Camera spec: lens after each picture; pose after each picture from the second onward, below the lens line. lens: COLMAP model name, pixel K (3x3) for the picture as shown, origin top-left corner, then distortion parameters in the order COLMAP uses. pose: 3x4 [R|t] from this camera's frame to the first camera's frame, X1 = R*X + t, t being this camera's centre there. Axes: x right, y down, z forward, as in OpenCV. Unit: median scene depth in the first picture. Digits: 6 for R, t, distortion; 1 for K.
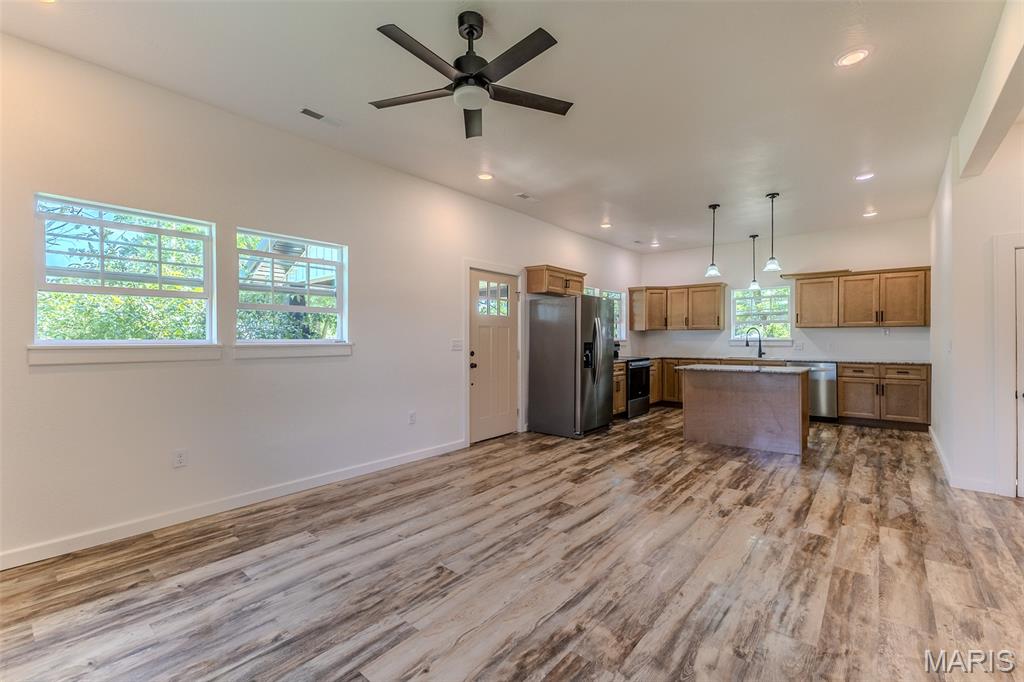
lens RADIAL K [[439.3, 0, 516.3], [0, 439.3, 344.5], [0, 0, 1]] dist [0.007746, -0.001720]
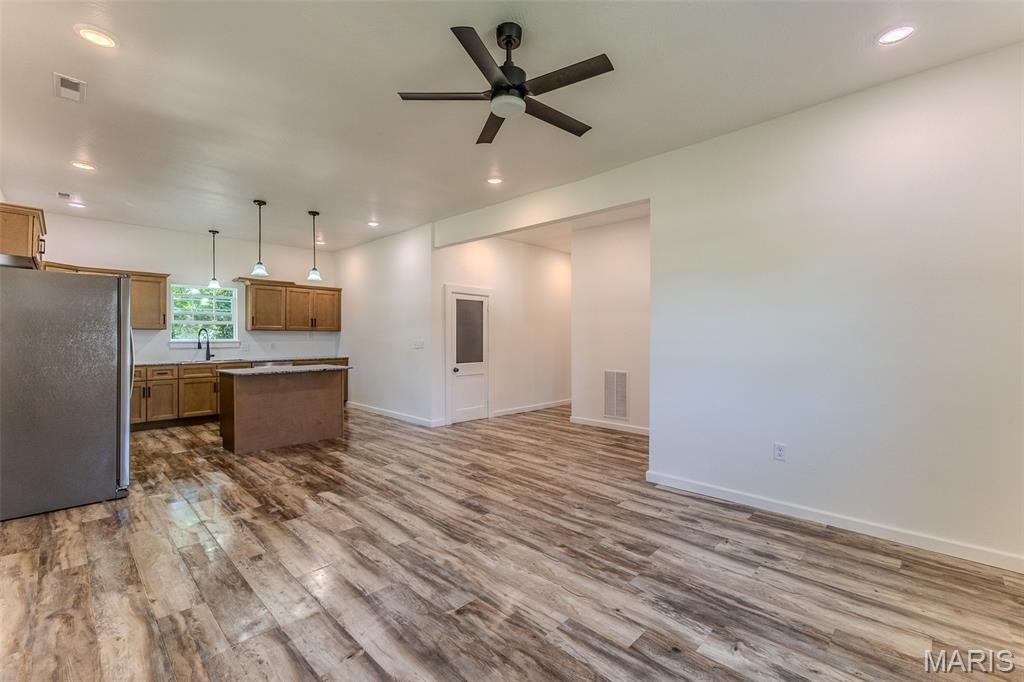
lens RADIAL K [[439.3, 0, 516.6], [0, 439.3, 336.7], [0, 0, 1]] dist [0.007746, -0.001720]
pose [[0.067495, 0.006640, 0.997698, -0.571440], [0.013600, 0.999879, -0.007575, -0.008187], [-0.997627, 0.014080, 0.067396, 0.464752]]
